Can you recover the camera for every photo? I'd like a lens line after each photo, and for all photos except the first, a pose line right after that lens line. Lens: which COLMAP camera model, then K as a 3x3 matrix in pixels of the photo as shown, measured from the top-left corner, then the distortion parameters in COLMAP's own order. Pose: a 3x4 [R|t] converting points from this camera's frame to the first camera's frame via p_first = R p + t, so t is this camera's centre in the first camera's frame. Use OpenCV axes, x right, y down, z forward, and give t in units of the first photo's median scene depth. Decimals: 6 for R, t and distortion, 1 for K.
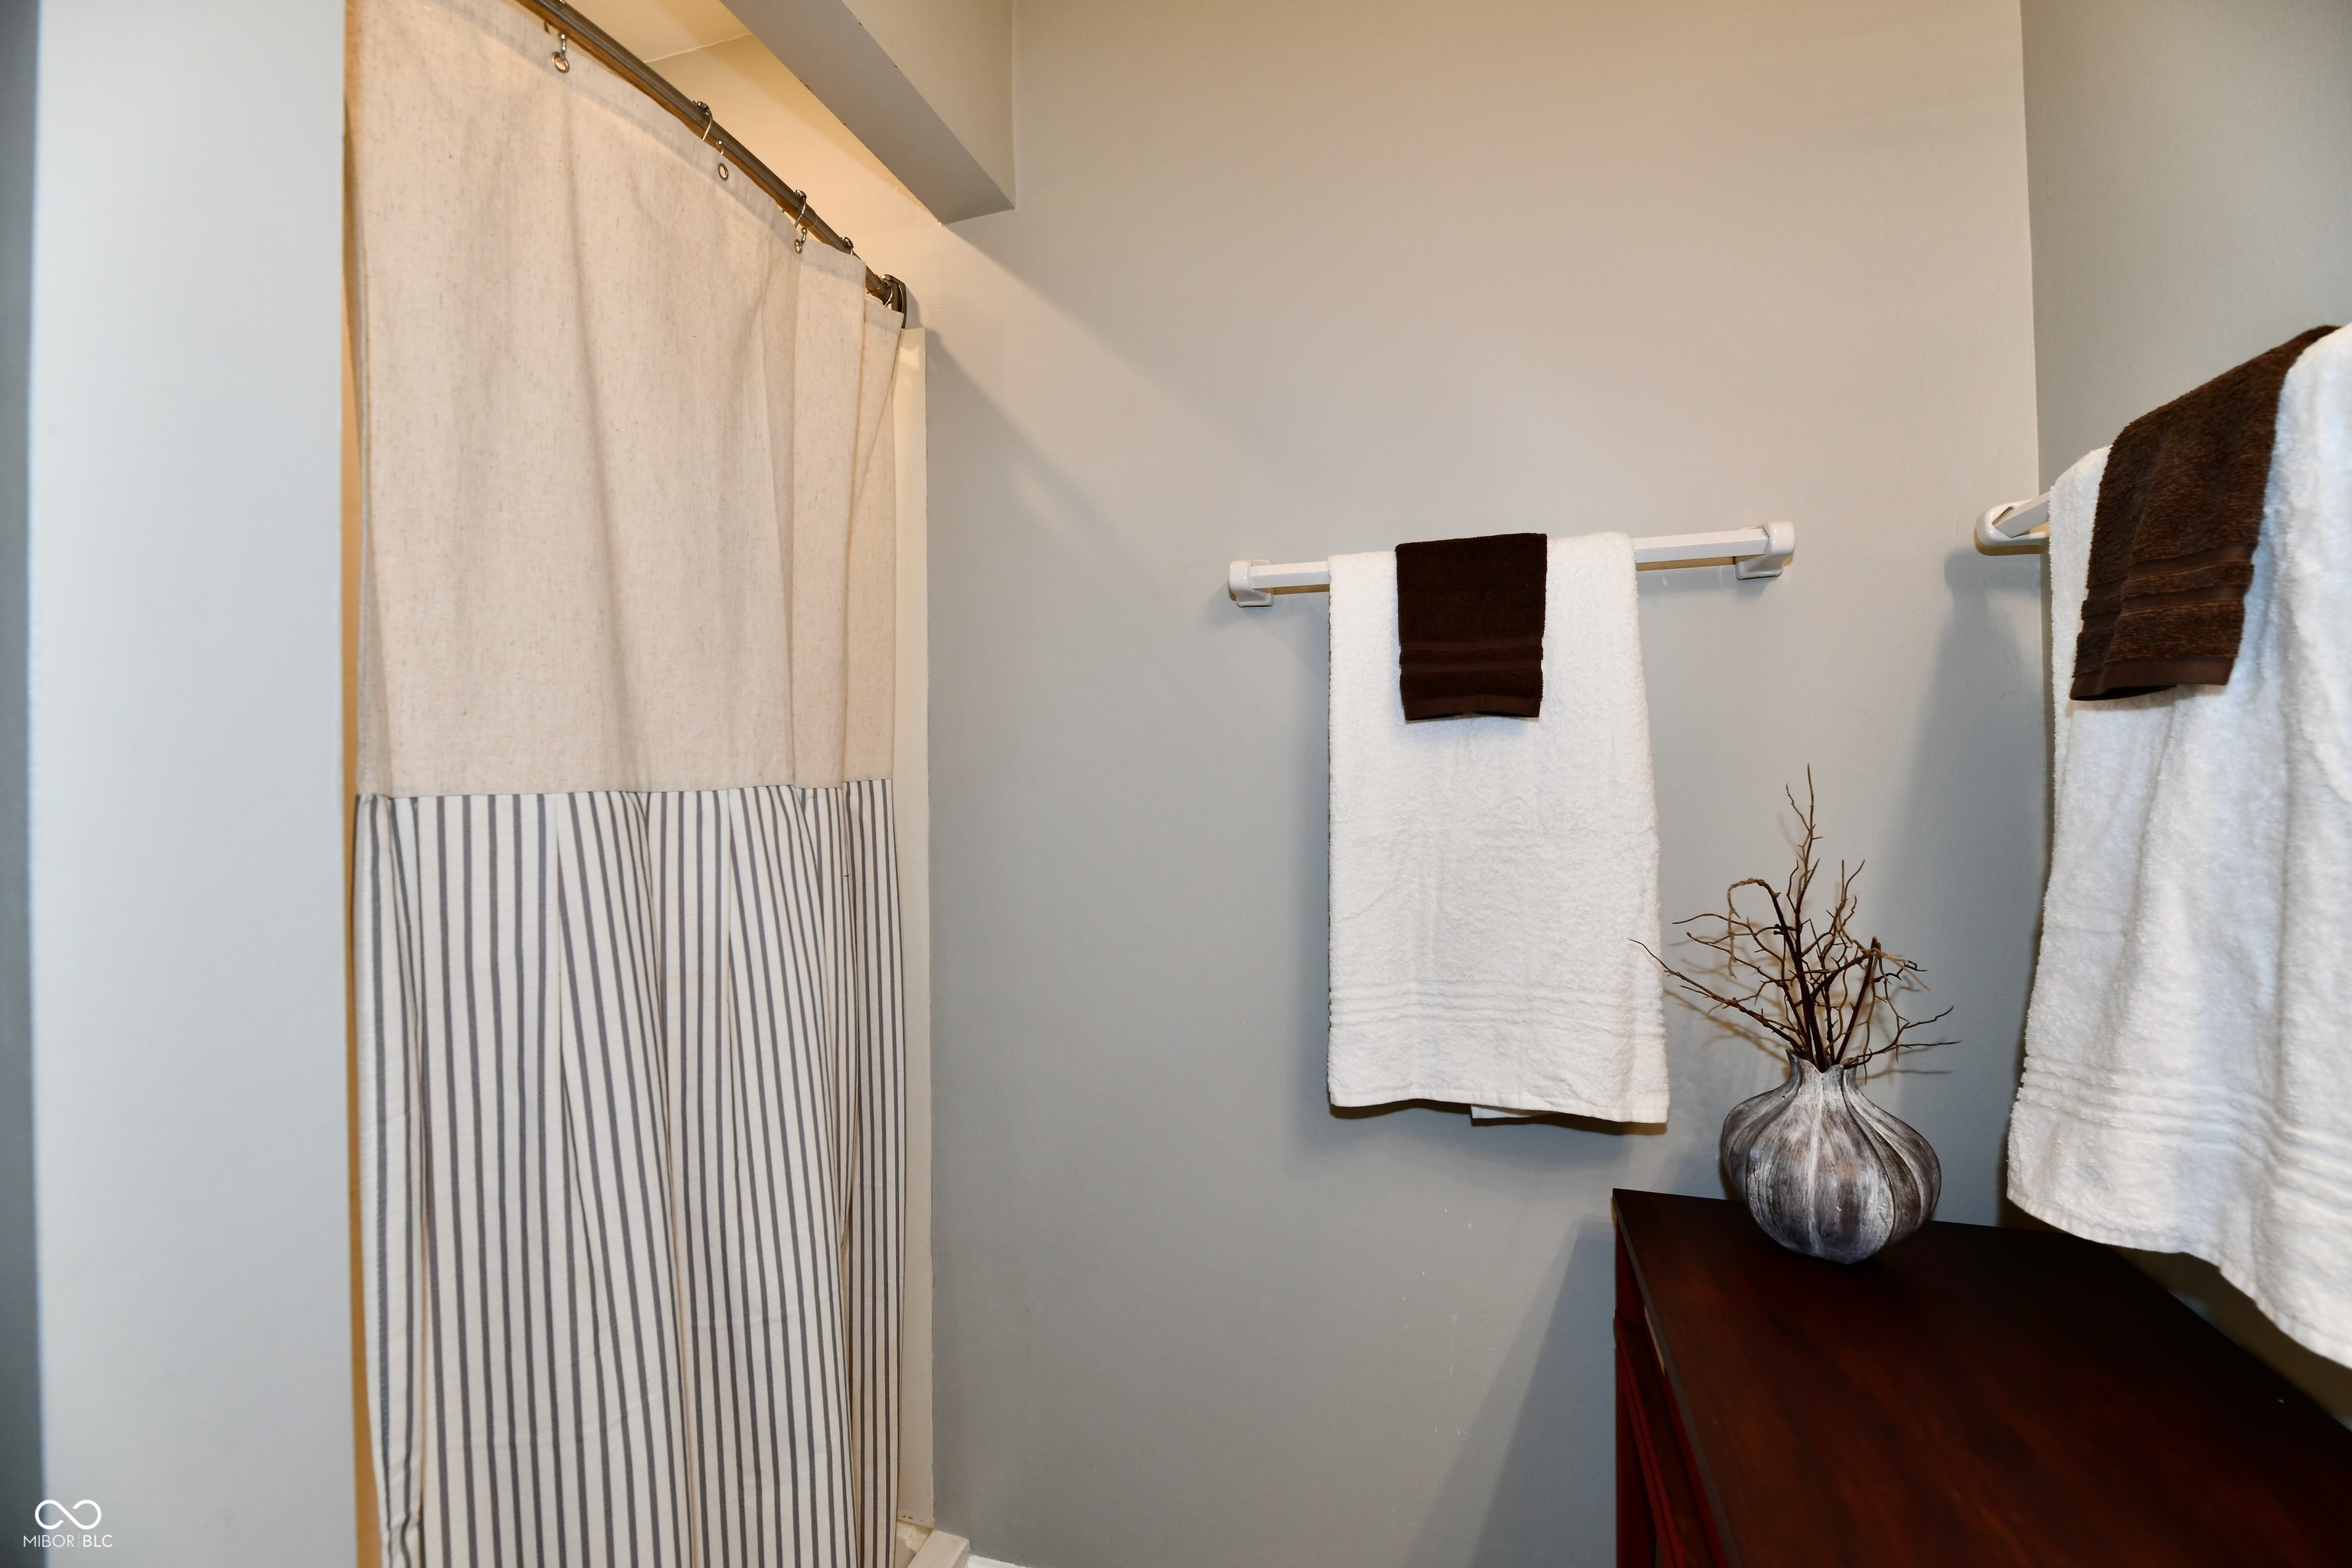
lens RADIAL K [[965.8, 0, 1212.1], [0, 965.8, 754.2], [0, 0, 1]] dist [-0.006291, -0.000845]
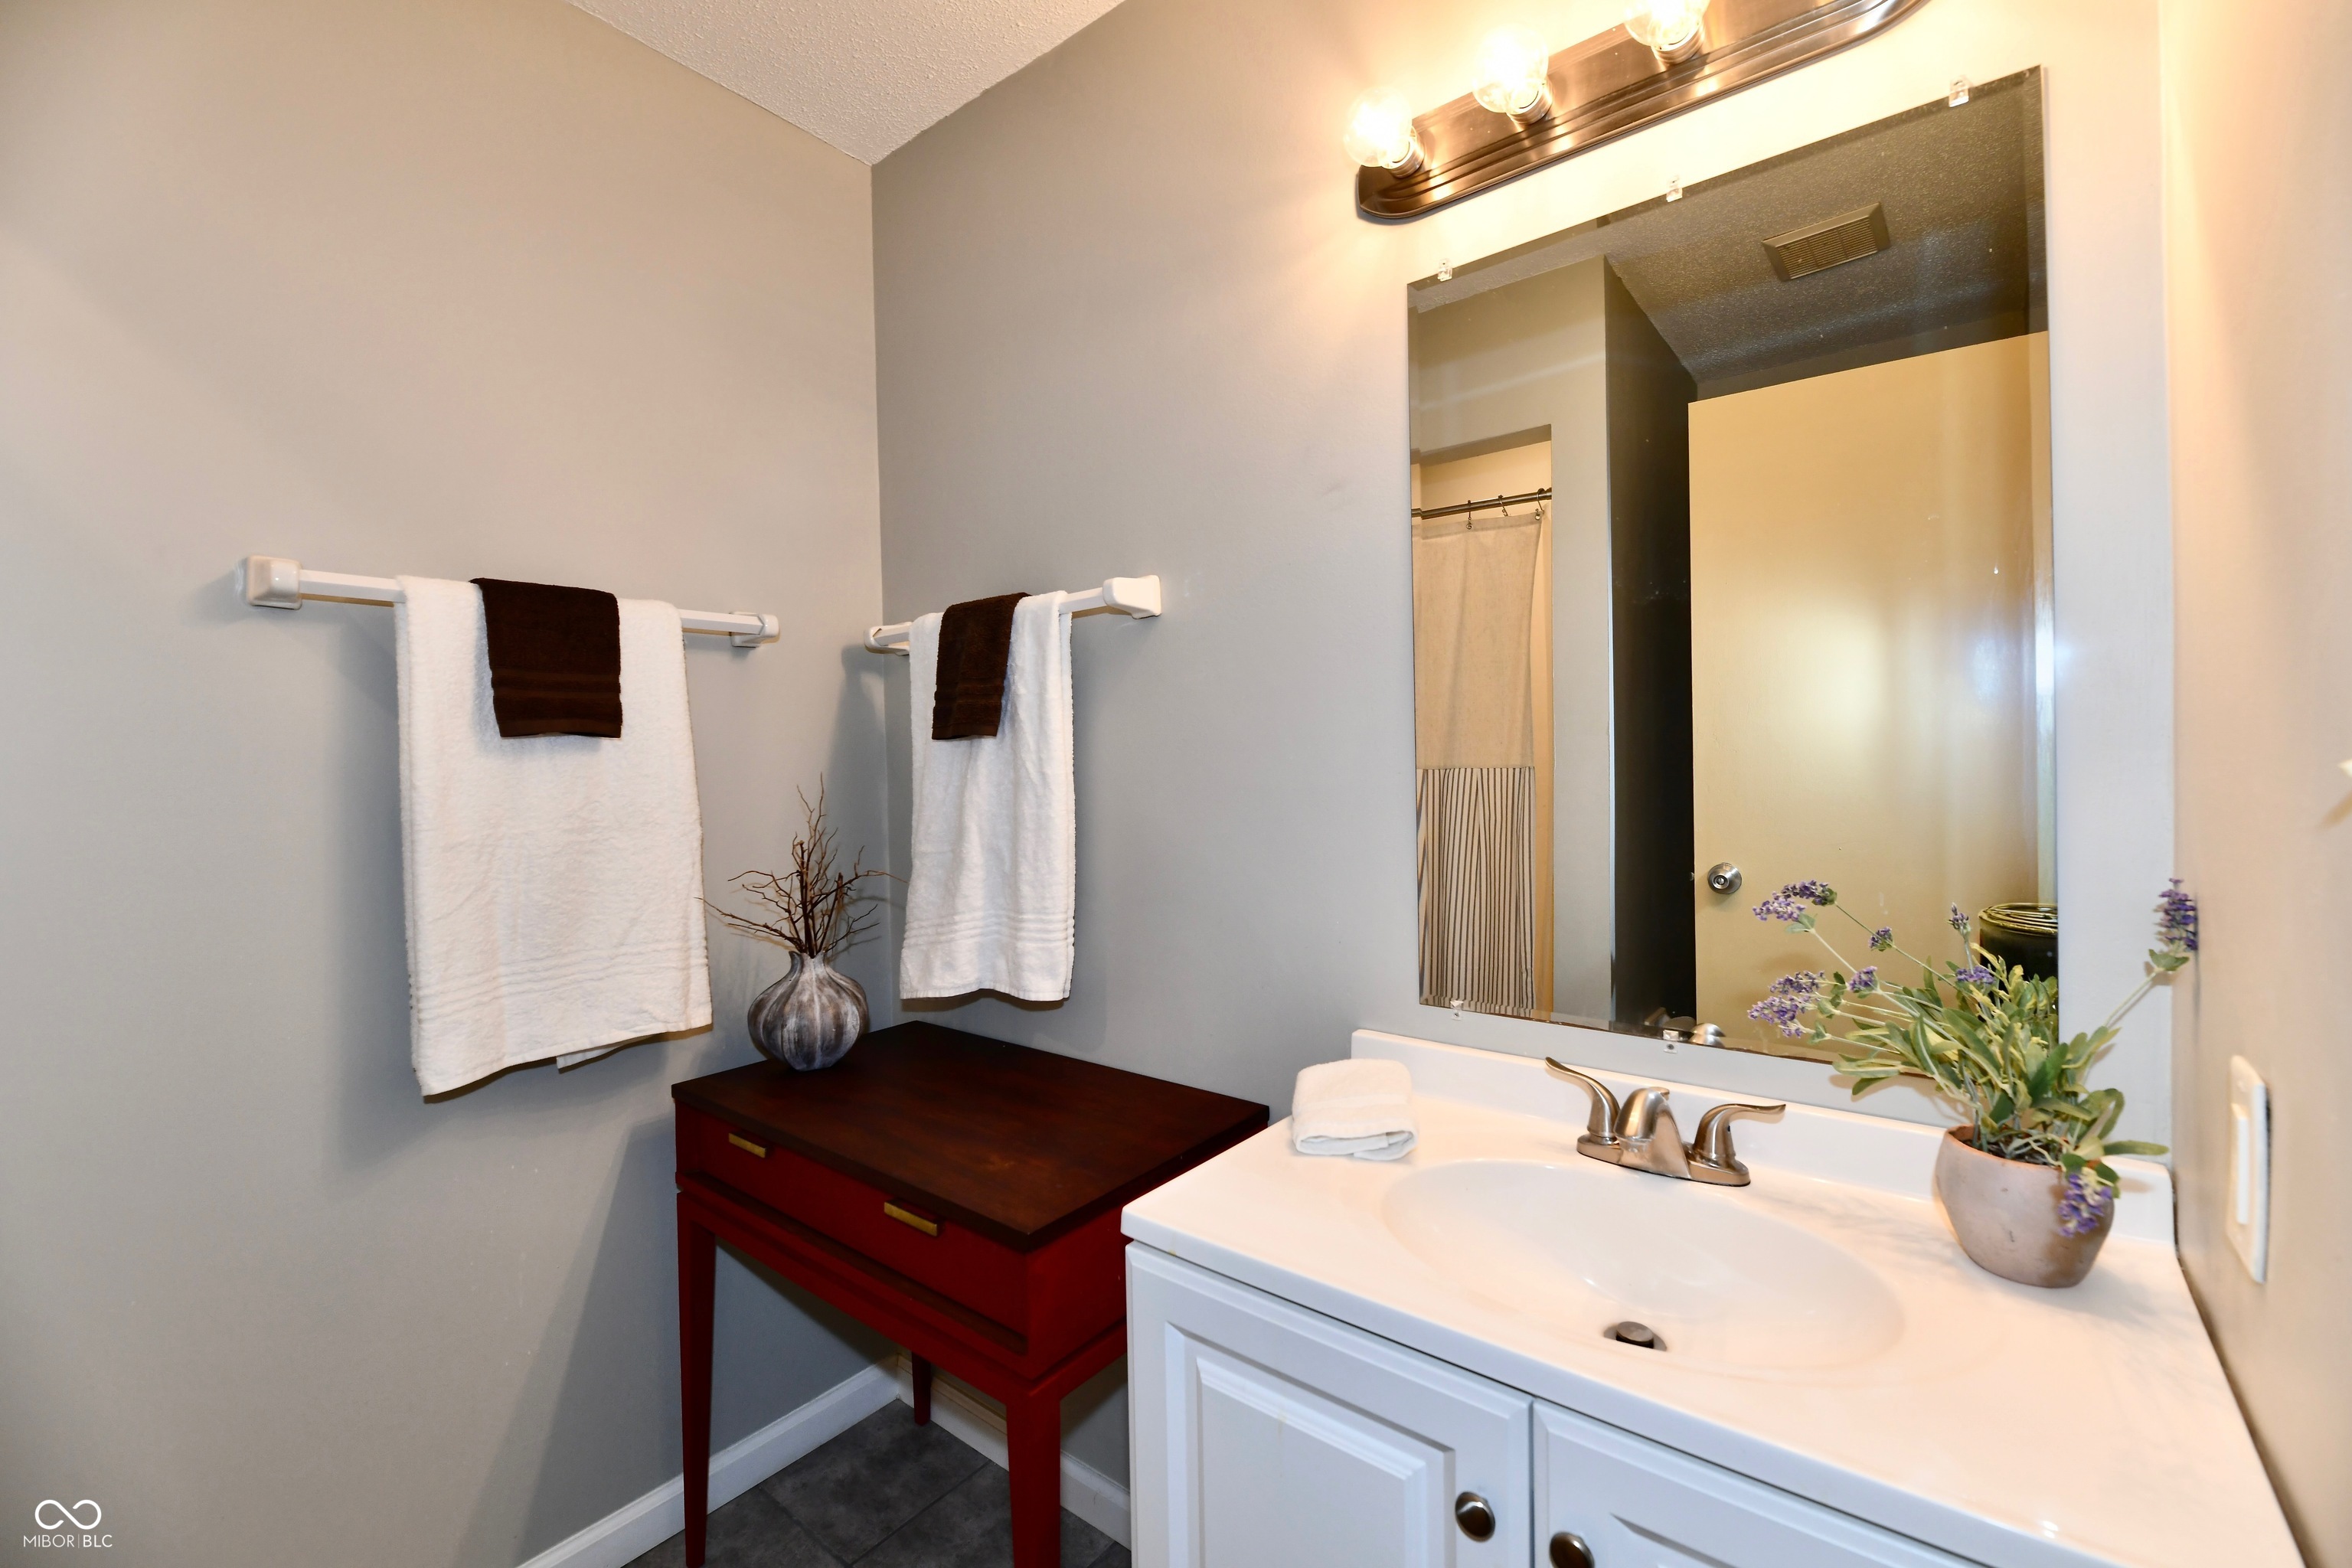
lens RADIAL K [[965.8, 0, 1176.6], [0, 965.8, 793.3], [0, 0, 1]] dist [-0.006291, -0.000845]
pose [[0.377356, -0.025578, 0.925715, -0.585790], [0.002455, 0.999643, 0.026620, 0.003455], [-0.926065, -0.007773, 0.377284, -0.180940]]
